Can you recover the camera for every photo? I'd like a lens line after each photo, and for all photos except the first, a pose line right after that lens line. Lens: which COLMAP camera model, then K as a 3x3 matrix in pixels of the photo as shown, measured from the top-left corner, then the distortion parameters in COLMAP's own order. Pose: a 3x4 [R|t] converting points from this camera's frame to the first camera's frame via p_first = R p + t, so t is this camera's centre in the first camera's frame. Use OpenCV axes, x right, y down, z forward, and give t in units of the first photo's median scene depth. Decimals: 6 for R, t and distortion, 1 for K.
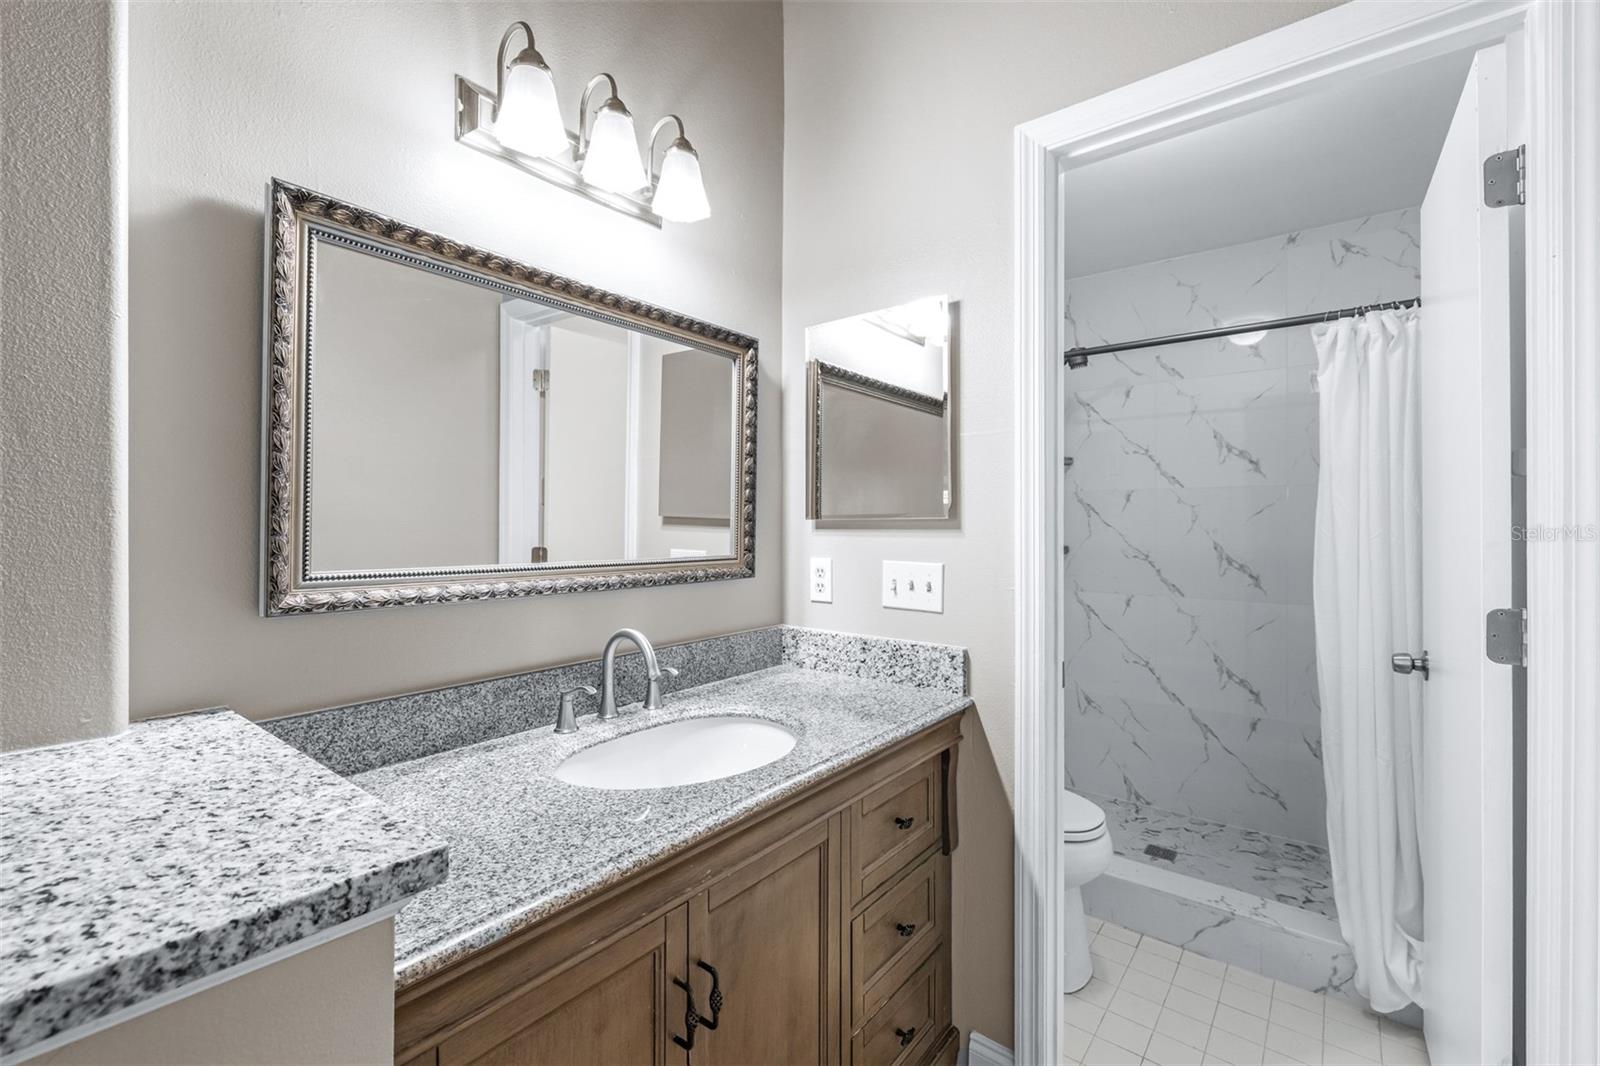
lens RADIAL K [[678.2, 0, 799.0], [0, 678.2, 515.3], [0, 0, 1]] dist [0.001117, 0.000011]
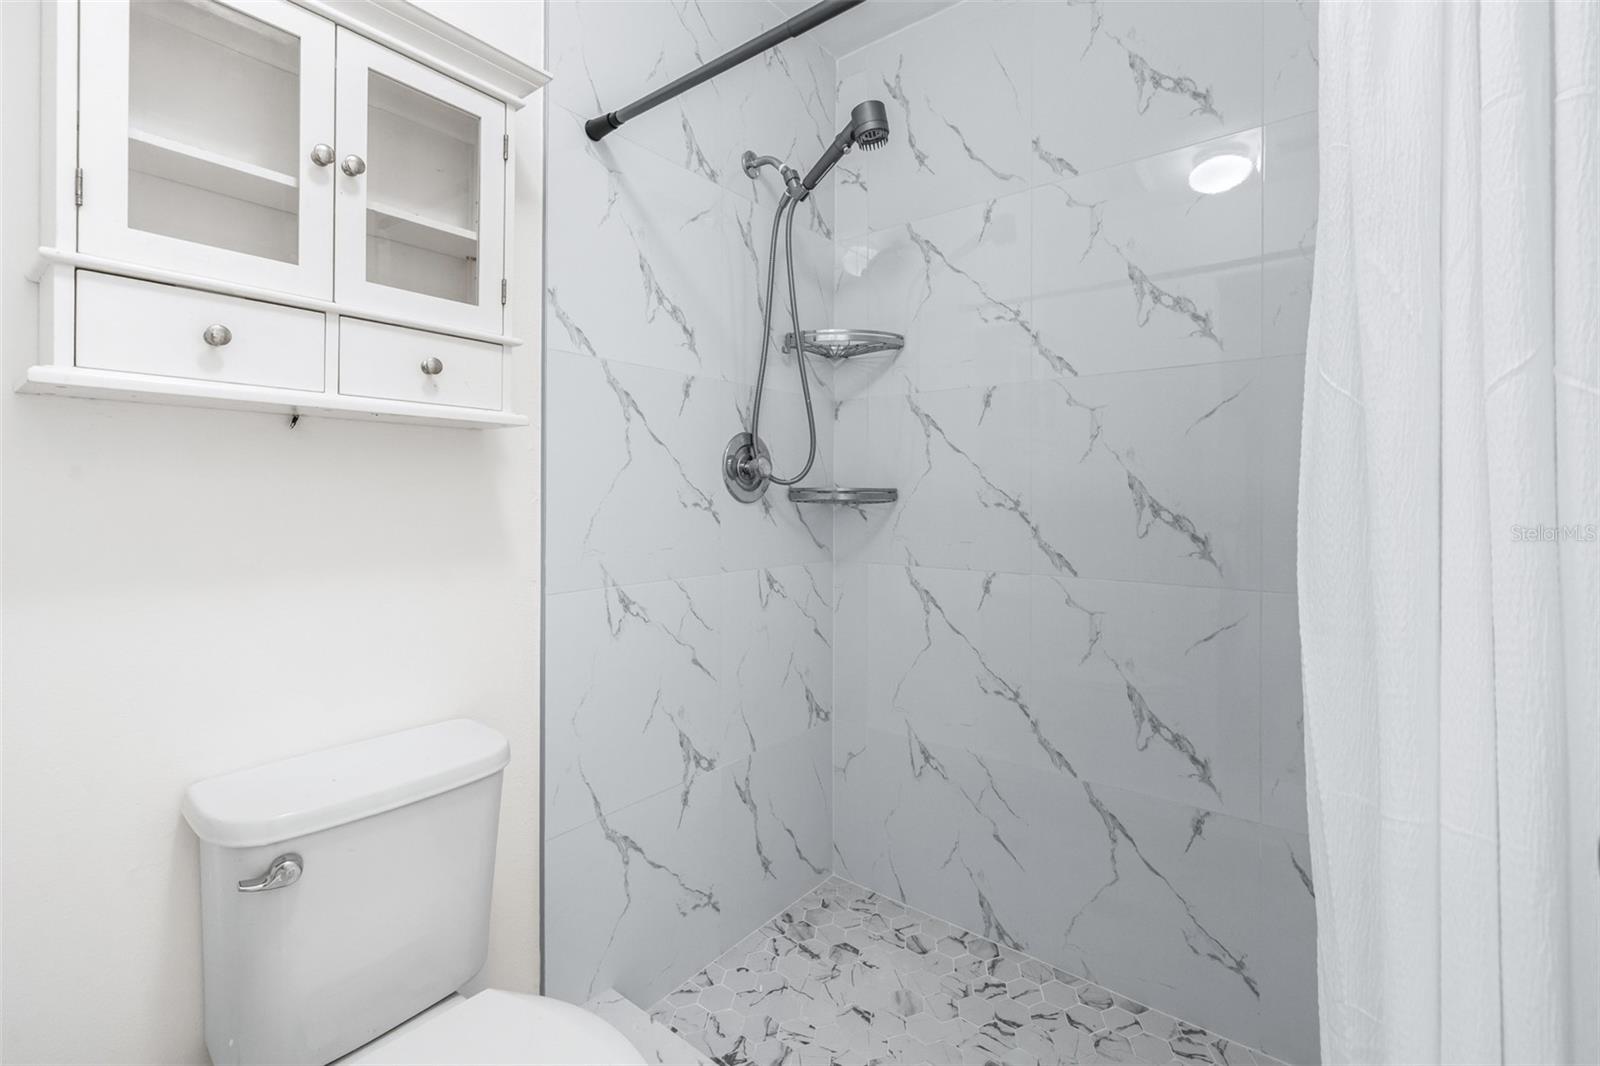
lens RADIAL K [[697.2, 0, 799.5], [0, 697.2, 488.9], [0, 0, 1]] dist [-0.000572, 0.000047]
pose [[1.000000, 0.000733, -0.000293, 0.348641], [-0.000732, 0.999987, 0.005000, 0.047890], [0.000297, -0.005000, 0.999987, 0.446357]]
